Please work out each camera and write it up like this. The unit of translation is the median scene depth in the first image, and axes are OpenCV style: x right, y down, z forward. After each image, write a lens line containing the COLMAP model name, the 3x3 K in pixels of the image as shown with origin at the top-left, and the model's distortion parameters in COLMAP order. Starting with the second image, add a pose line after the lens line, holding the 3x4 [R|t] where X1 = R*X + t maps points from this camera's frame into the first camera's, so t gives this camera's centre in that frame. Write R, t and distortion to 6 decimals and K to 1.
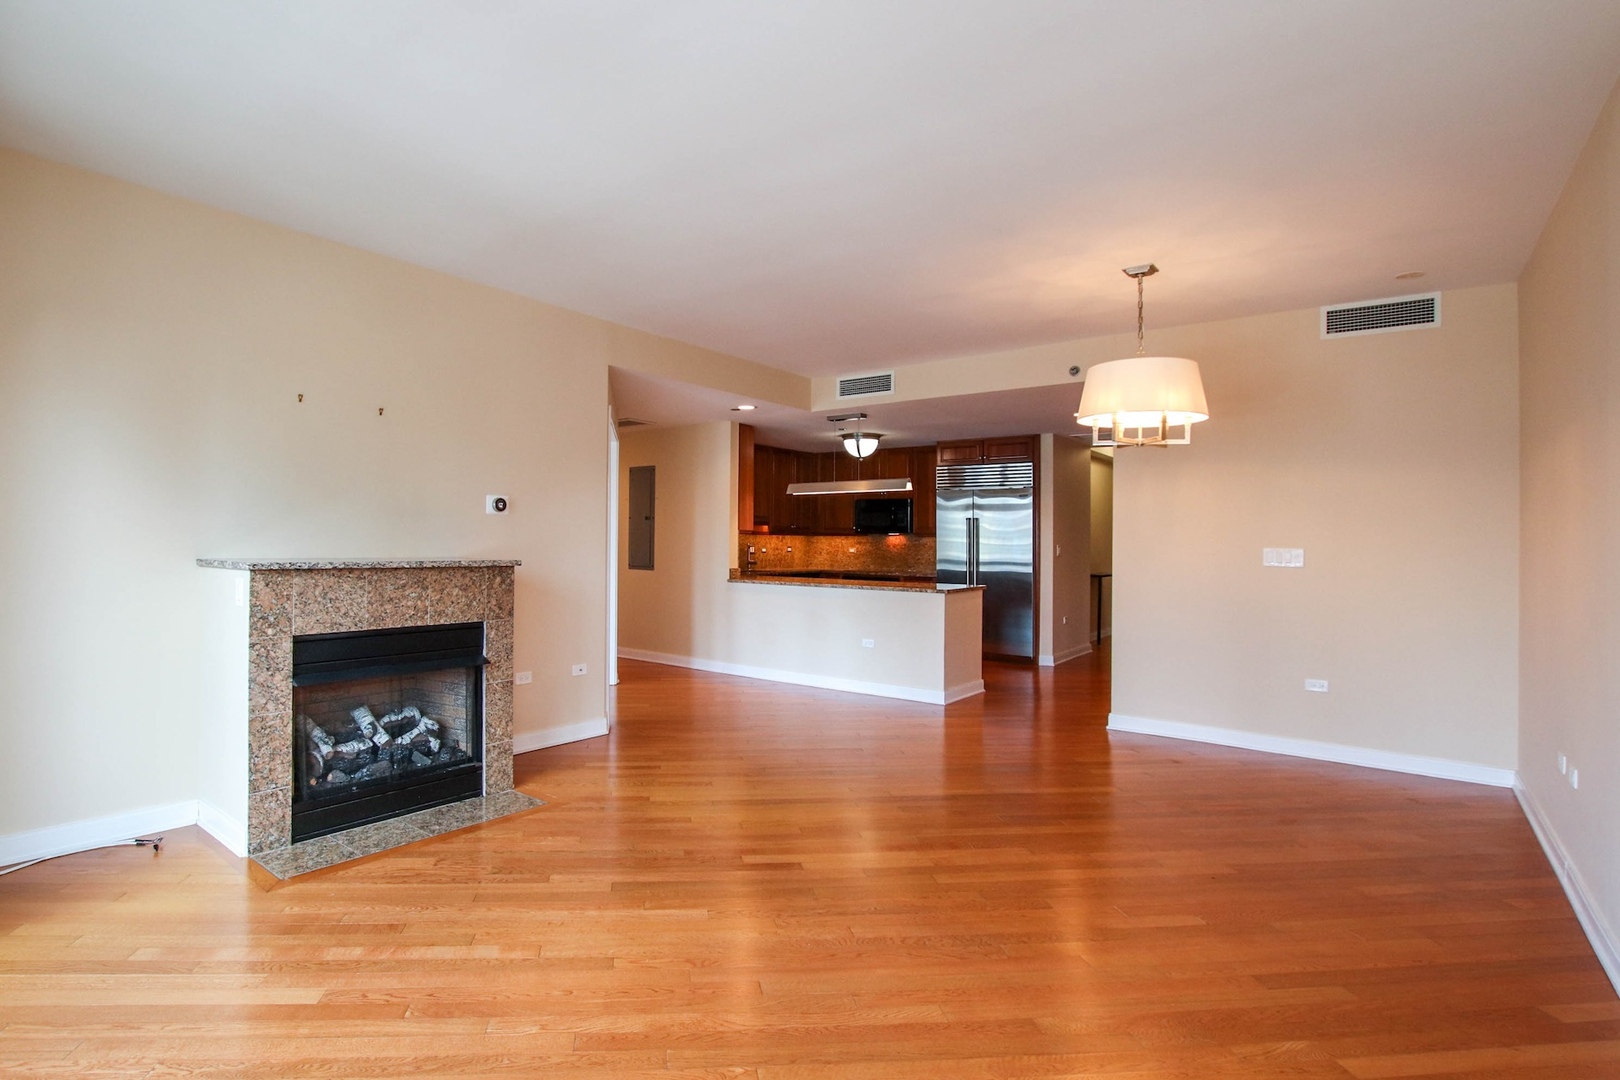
lens RADIAL K [[803.4, 0, 713.5], [0, 803.4, 533.4], [0, 0, 1]] dist [-0.032594, 0.002964]
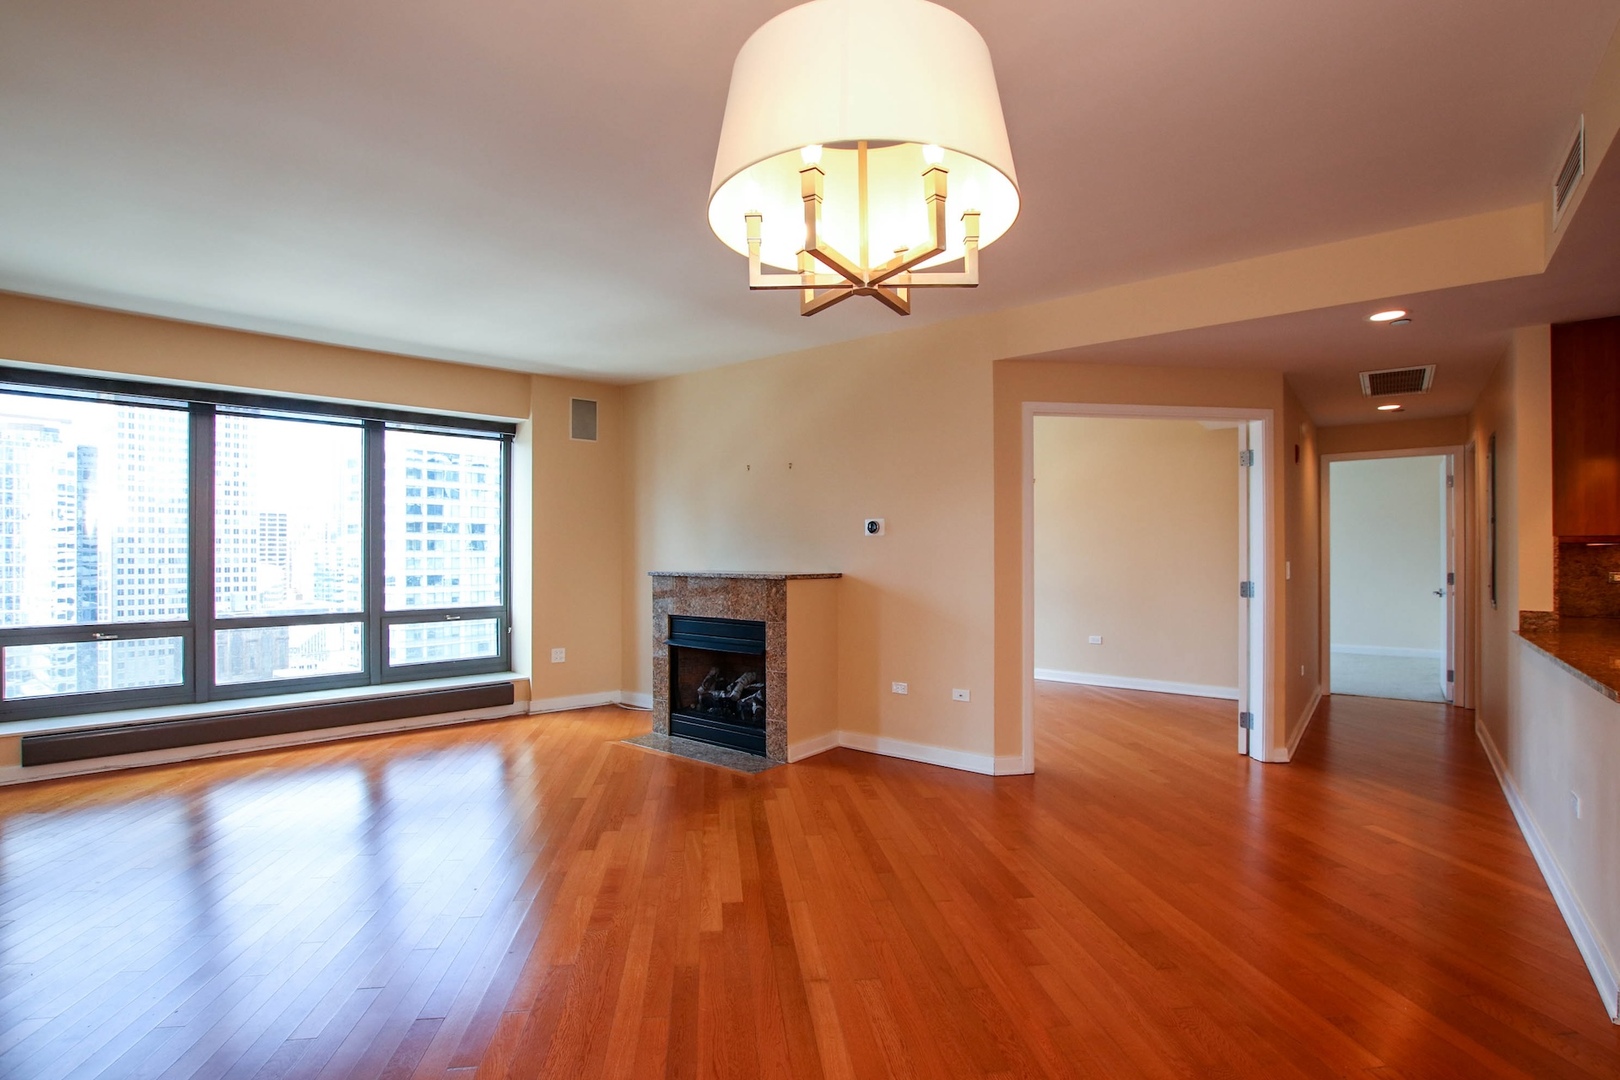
lens RADIAL K [[769.2, 0, 818.1], [0, 769.2, 553.1], [0, 0, 1]] dist [-0.030564, 0.003534]
pose [[0.051752, -0.014625, -0.998553, 1.096782], [0.007838, 0.999868, -0.014238, 0.020470], [0.998629, -0.007090, 0.051860, 1.174205]]
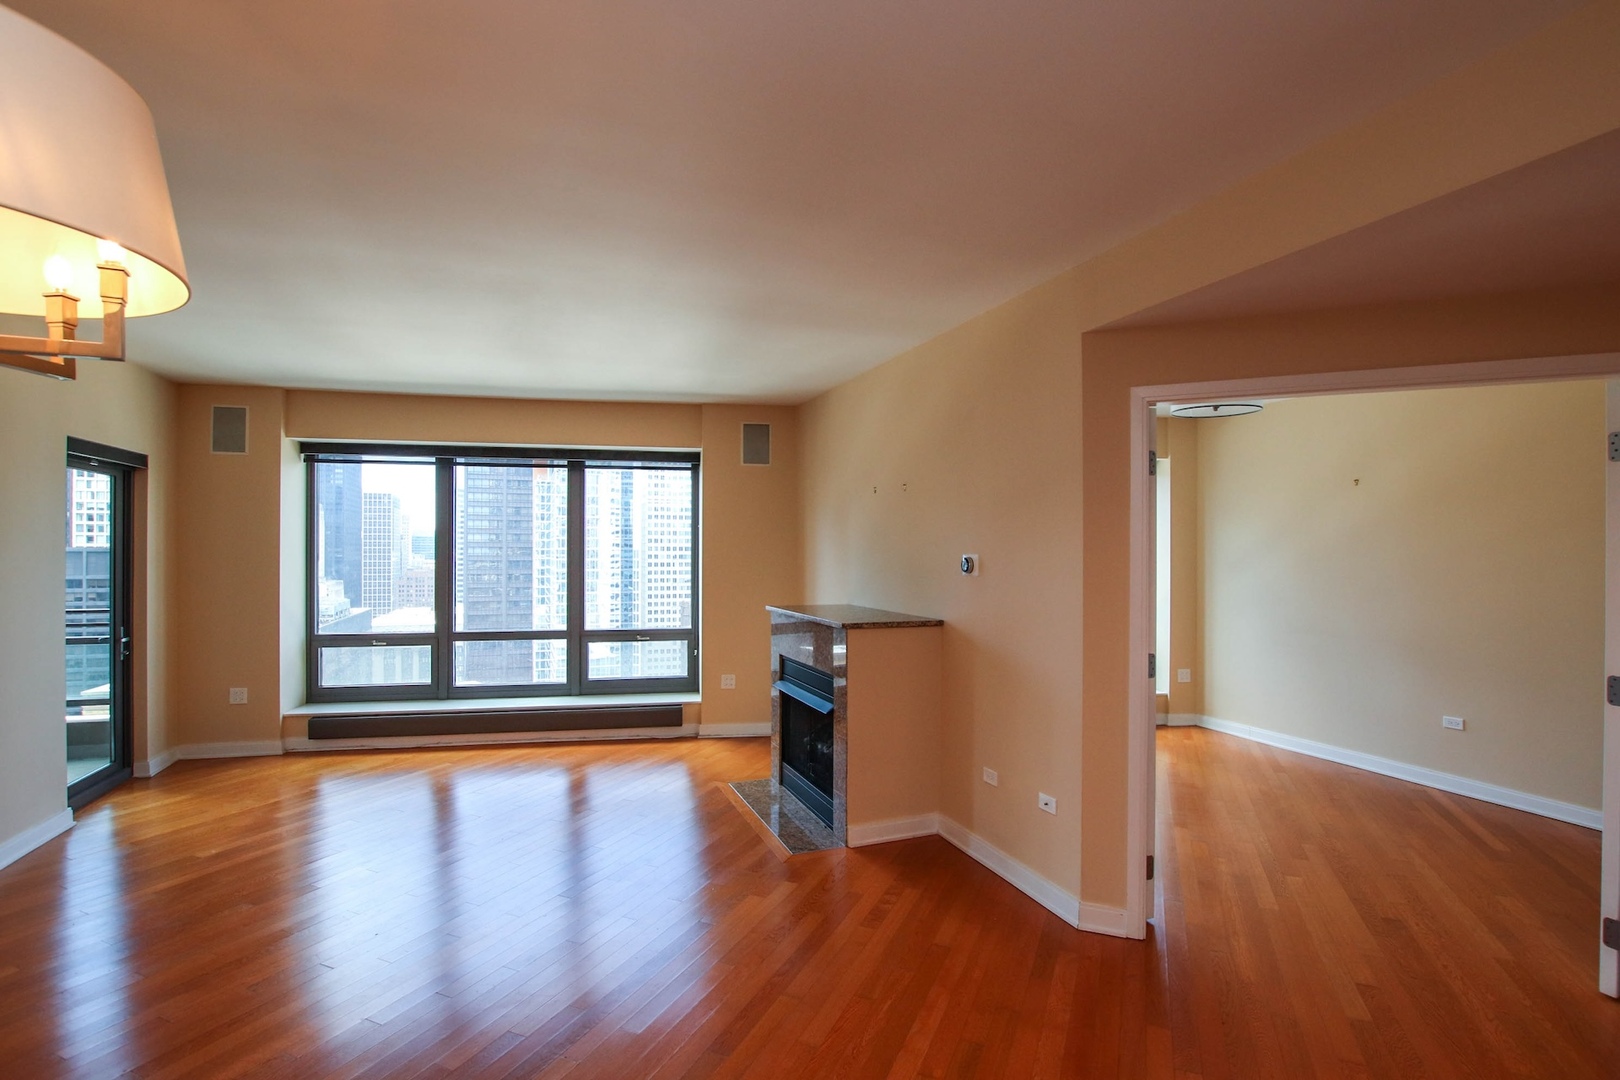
lens RADIAL K [[769.2, 0, 813.1], [0, 769.2, 547.3], [0, 0, 1]] dist [-0.030564, 0.003534]
pose [[-0.480433, -0.019157, -0.876822, 0.754728], [-0.004054, 0.999799, -0.019623, -0.051229], [0.877022, -0.005873, -0.480414, 1.702485]]
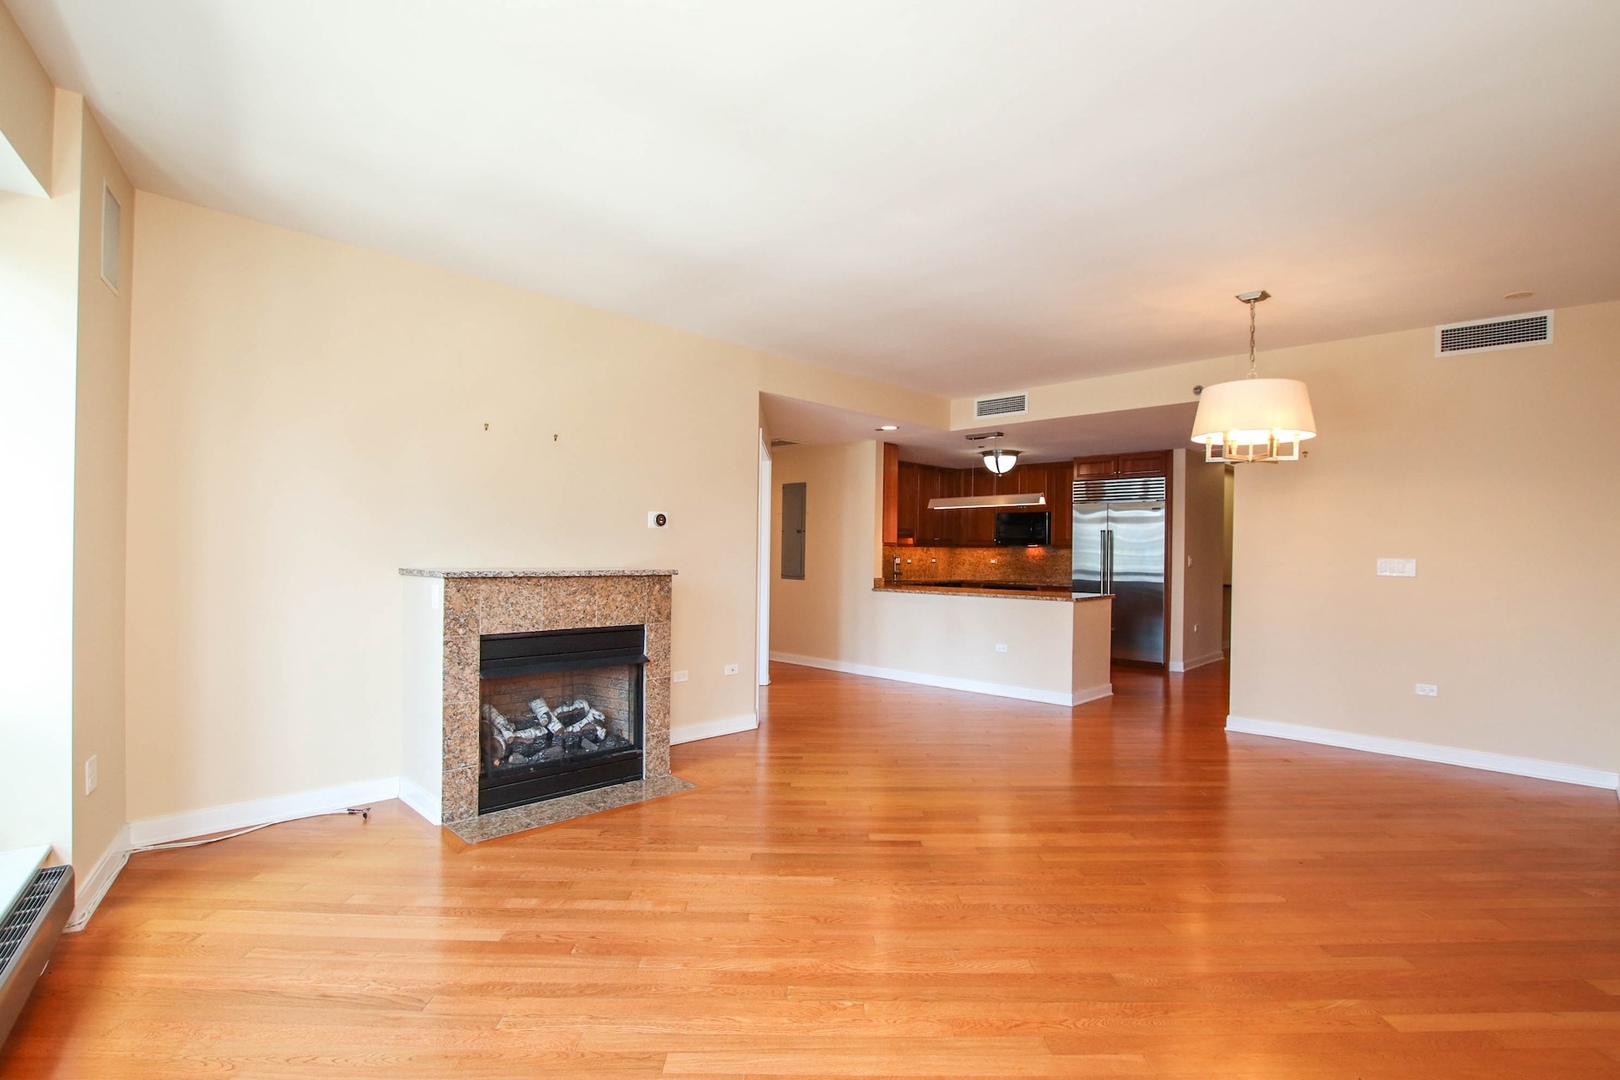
lens RADIAL K [[769.2, 0, 812.5], [0, 769.2, 537.7], [0, 0, 1]] dist [-0.030564, 0.003534]
pose [[0.997277, -0.002752, -0.073692, 0.032507], [0.002010, 0.999947, -0.010142, -0.000171], [0.073716, 0.009966, 0.997229, -0.067554]]
